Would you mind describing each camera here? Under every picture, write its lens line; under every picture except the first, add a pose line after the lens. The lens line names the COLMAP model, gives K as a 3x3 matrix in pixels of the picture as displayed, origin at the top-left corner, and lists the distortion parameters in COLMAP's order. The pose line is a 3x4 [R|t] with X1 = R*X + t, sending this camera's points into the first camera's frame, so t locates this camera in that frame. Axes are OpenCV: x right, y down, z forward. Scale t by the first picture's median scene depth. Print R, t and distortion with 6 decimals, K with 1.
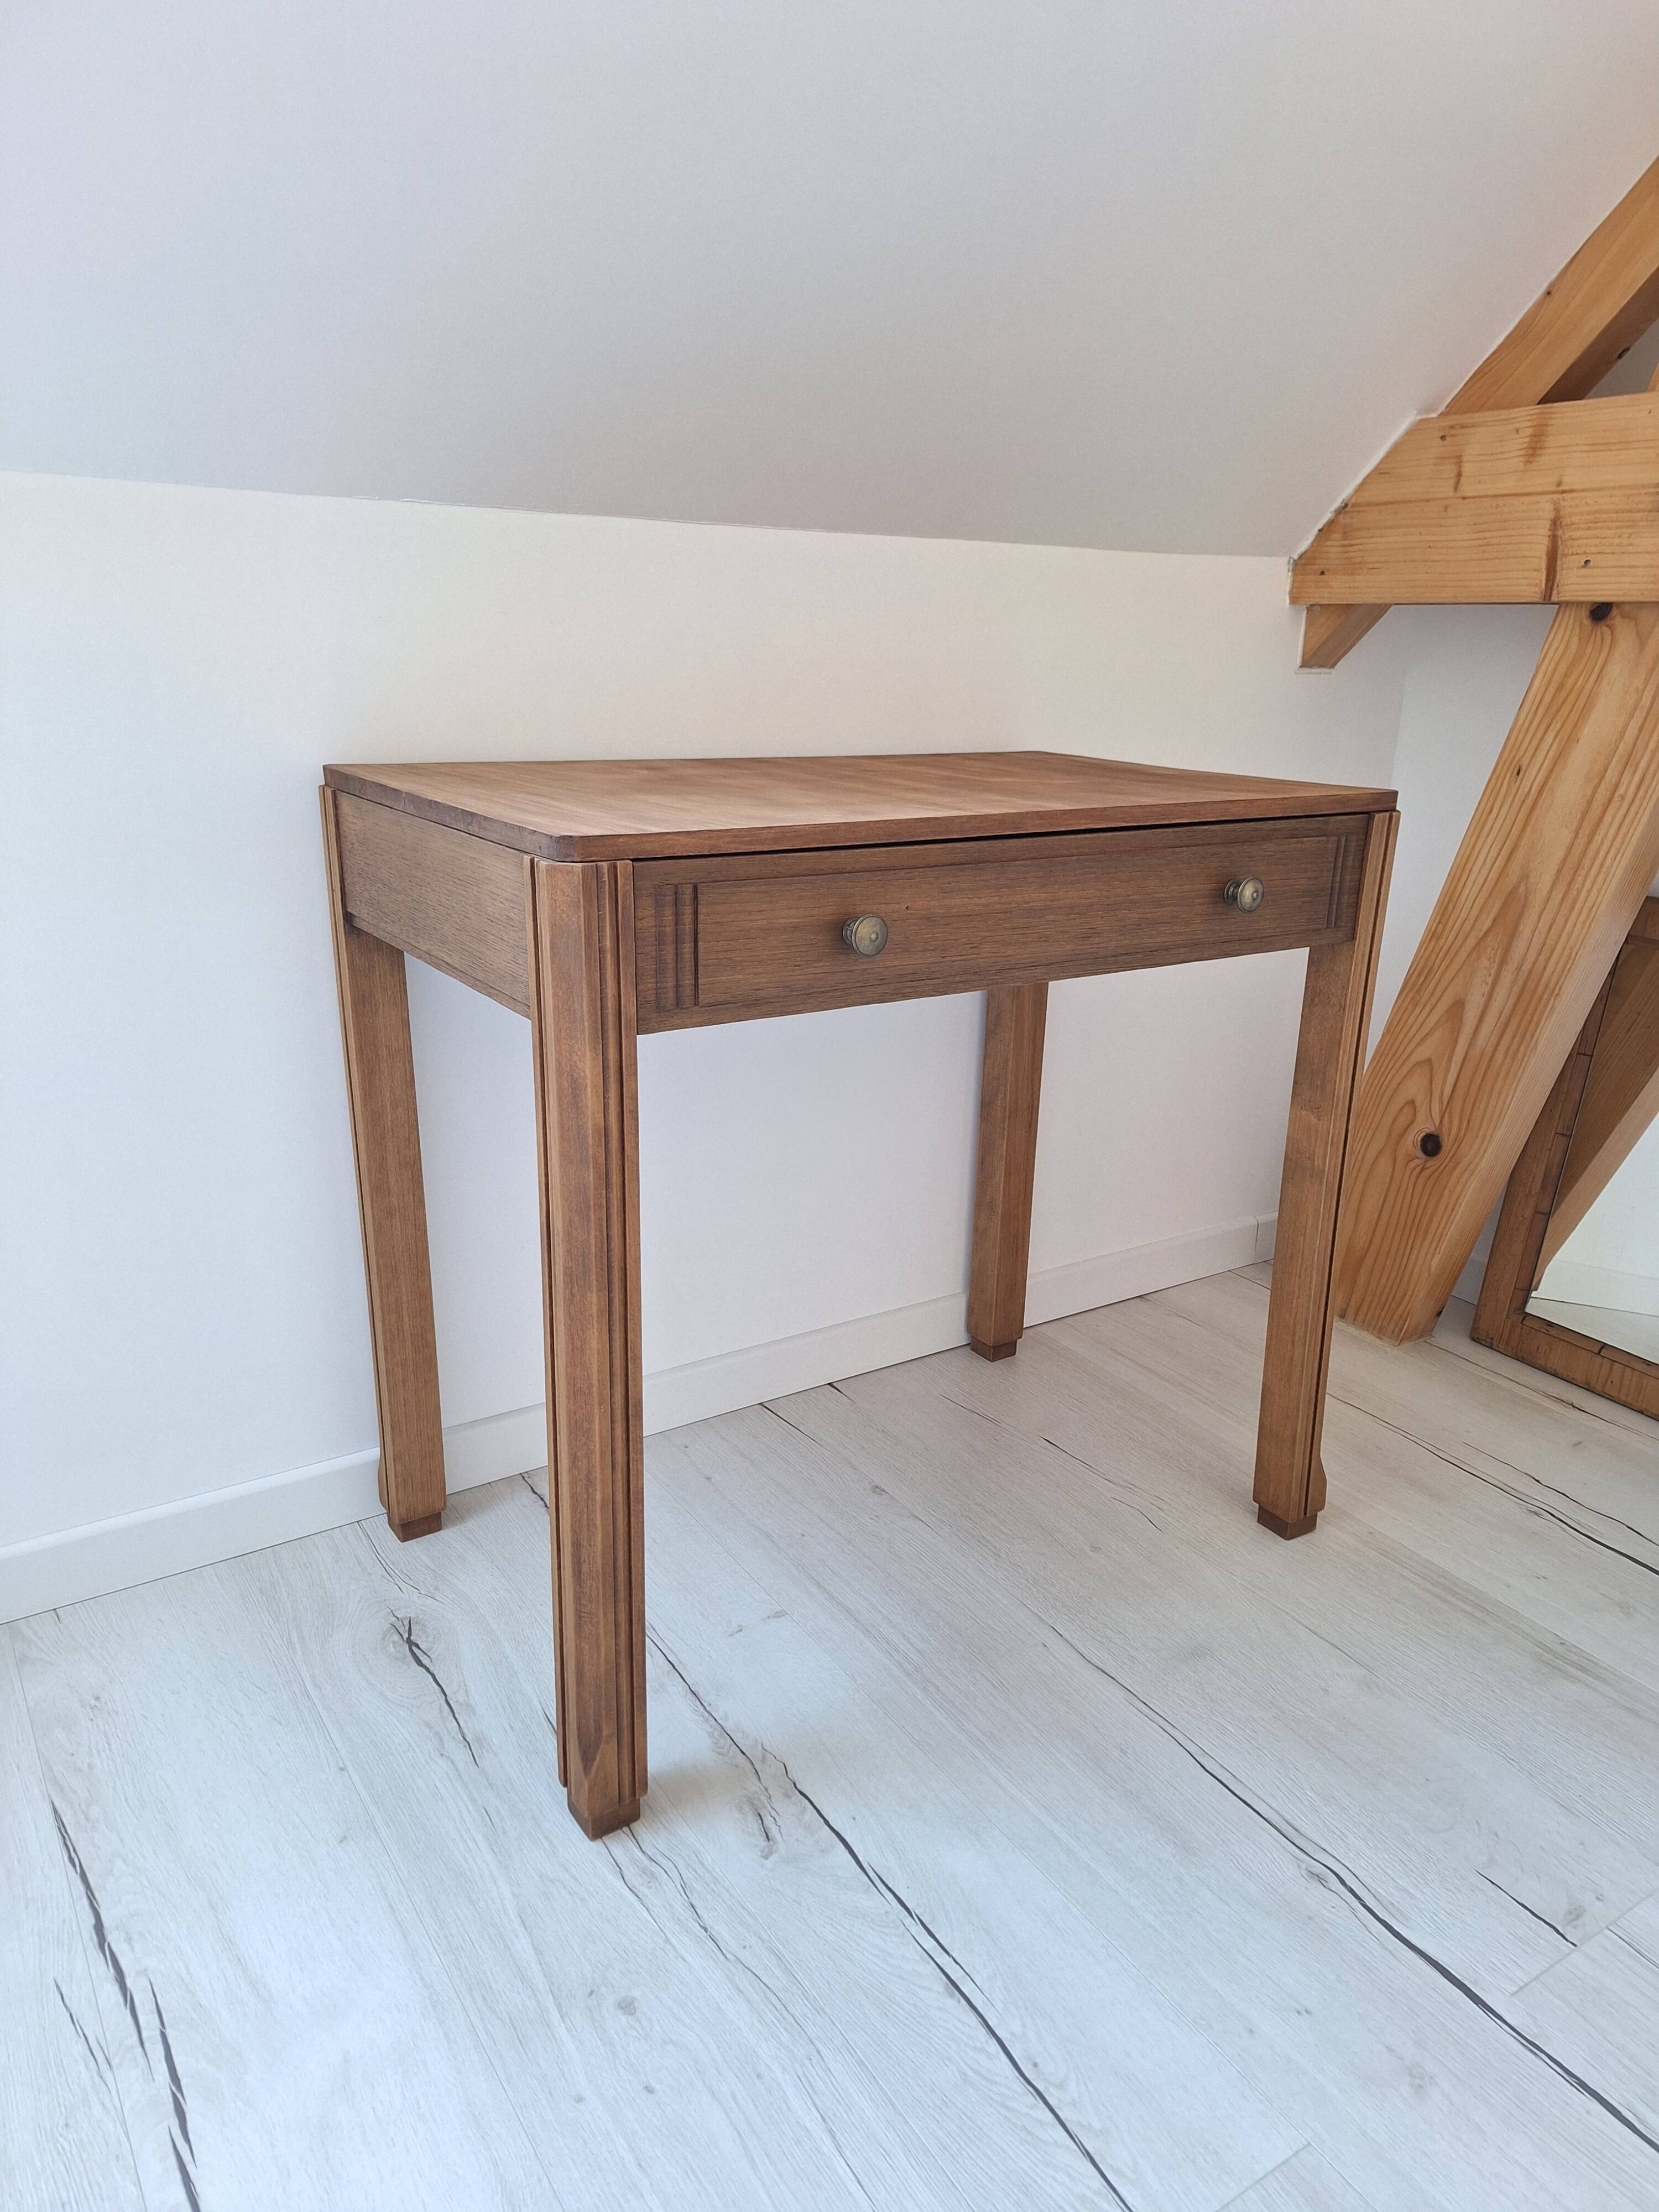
lens RADIAL K [[1543.4, 0, 840.2], [0, 1543.4, 1129.2], [0, 0, 1]] dist [0.054454, -0.051173]
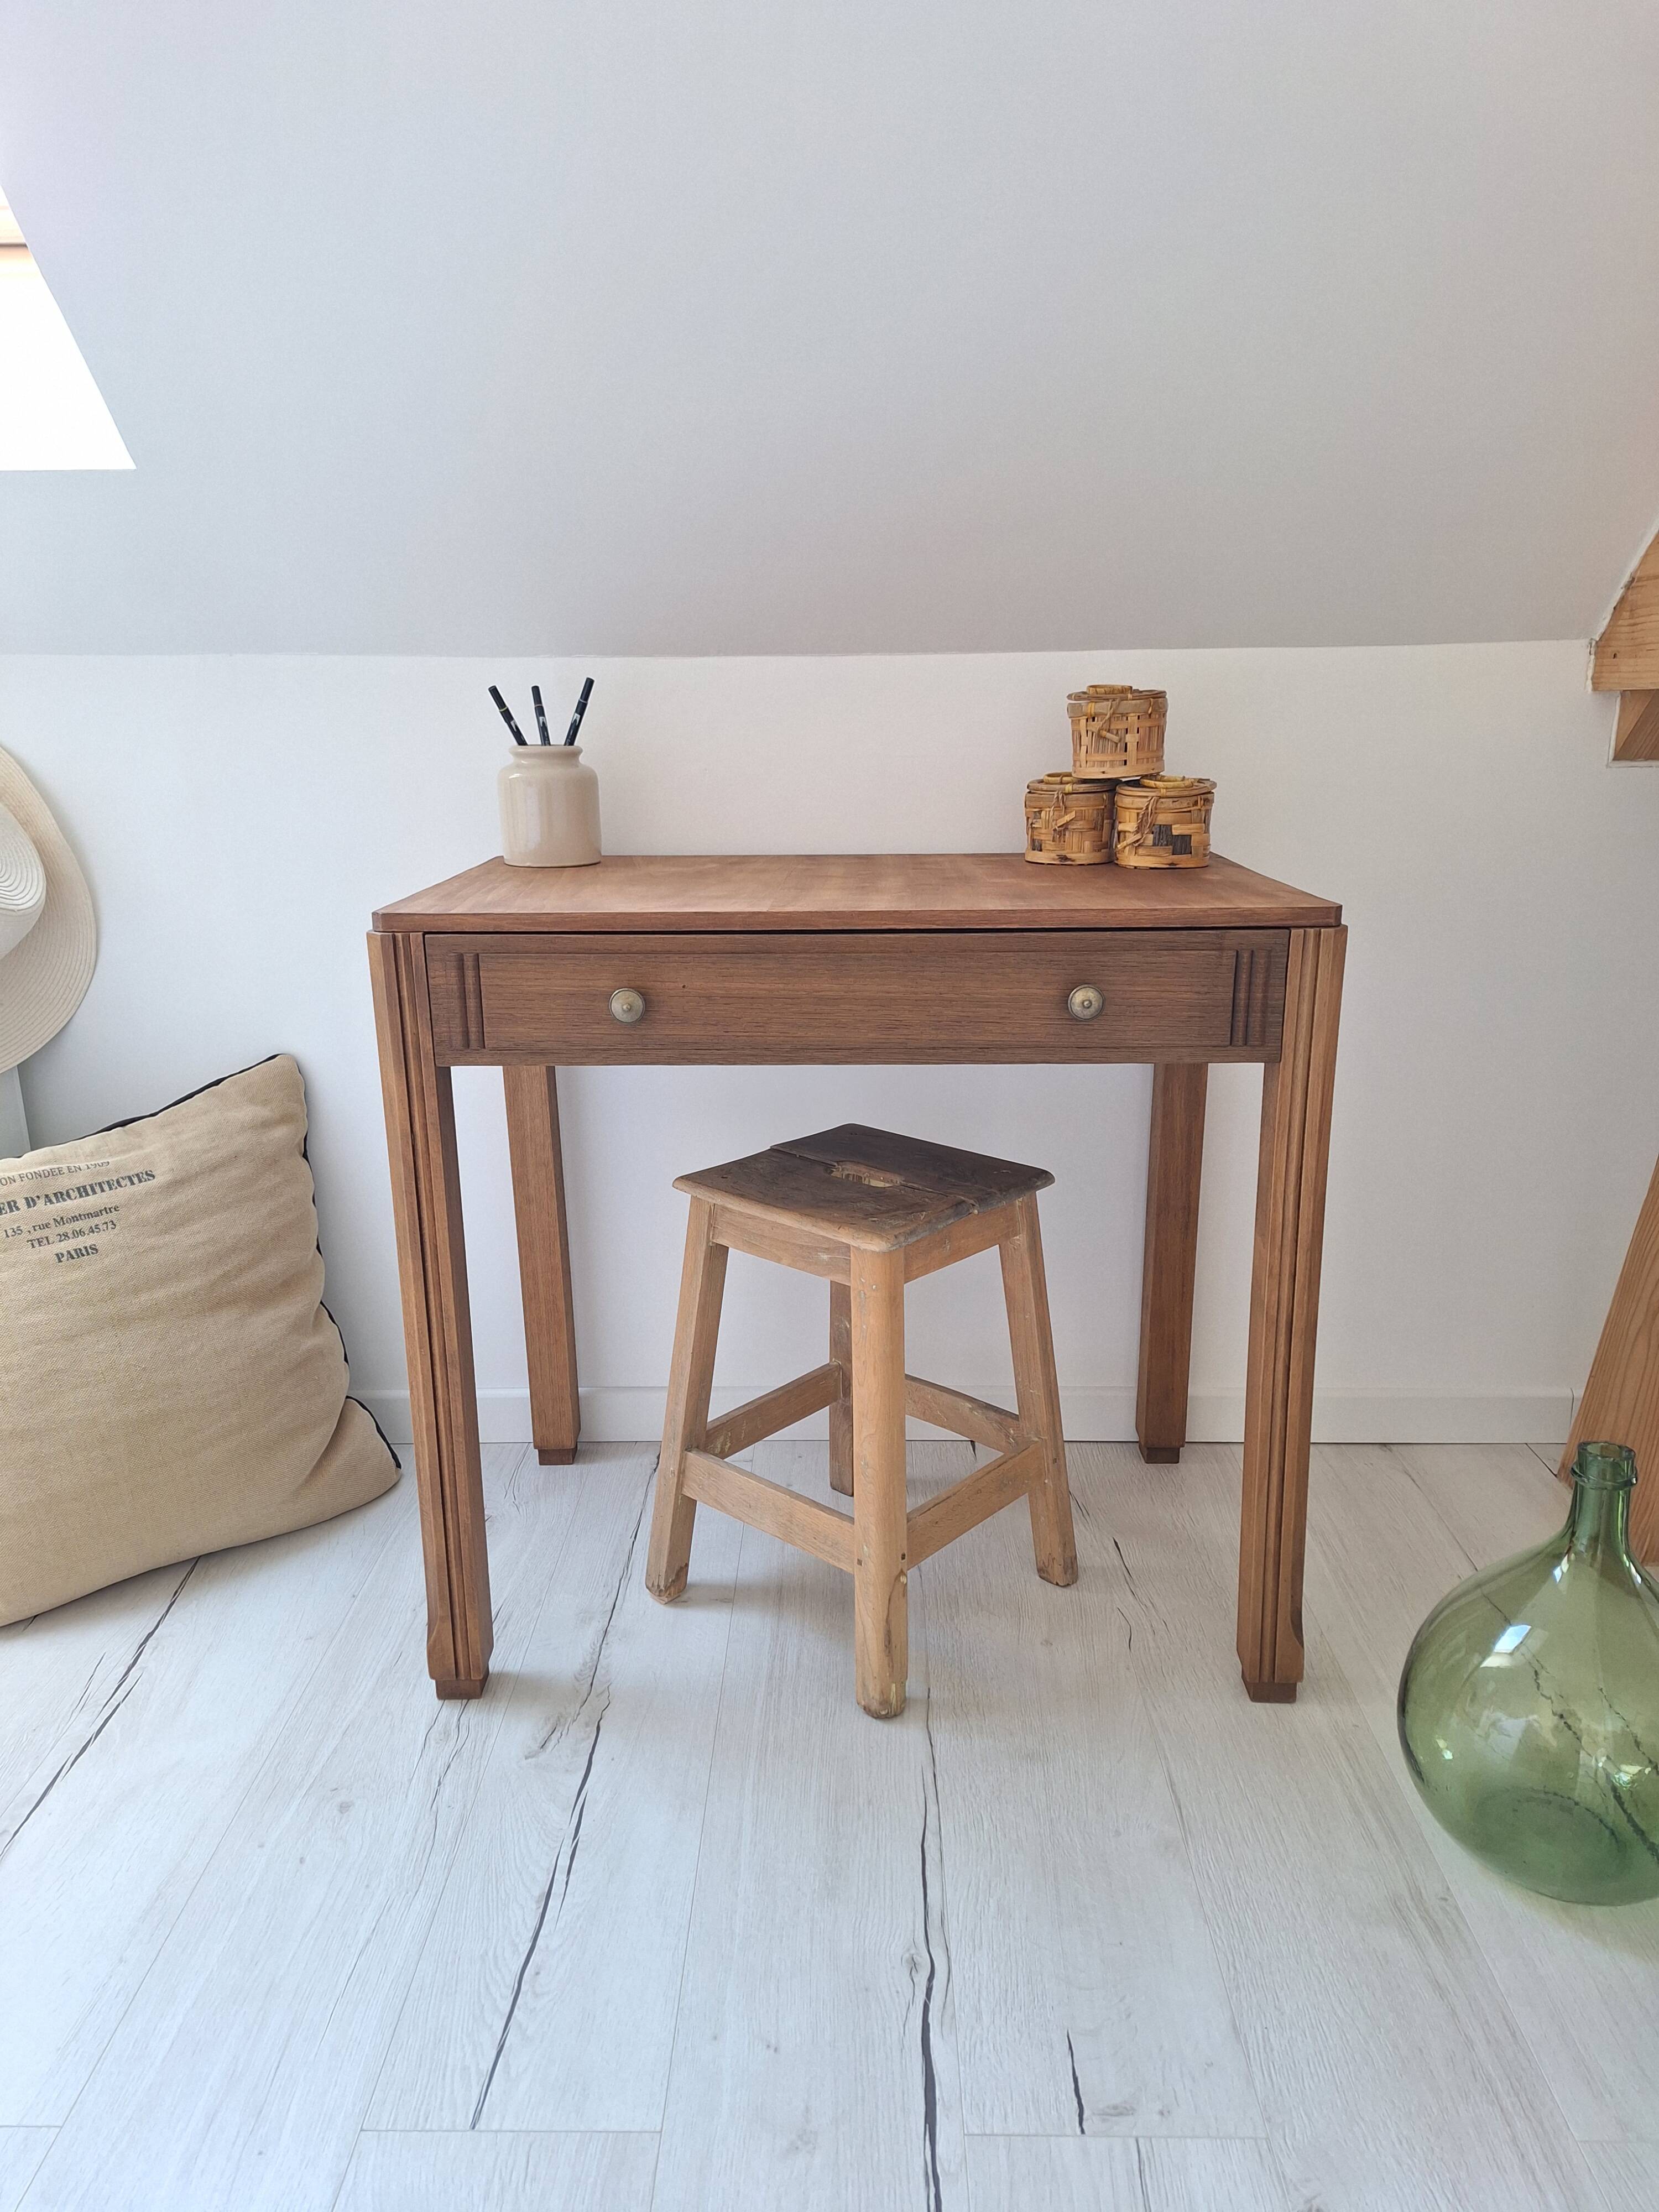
lens RADIAL K [[1543.4, 0, 829.3], [0, 1543.4, 1124.1], [0, 0, 1]] dist [0.054454, -0.051173]
pose [[0.824036, 0.118320, -0.554045, 0.731293], [-0.145369, 0.989365, -0.004923, -0.045272], [0.547570, 0.084598, 0.832472, 0.079879]]
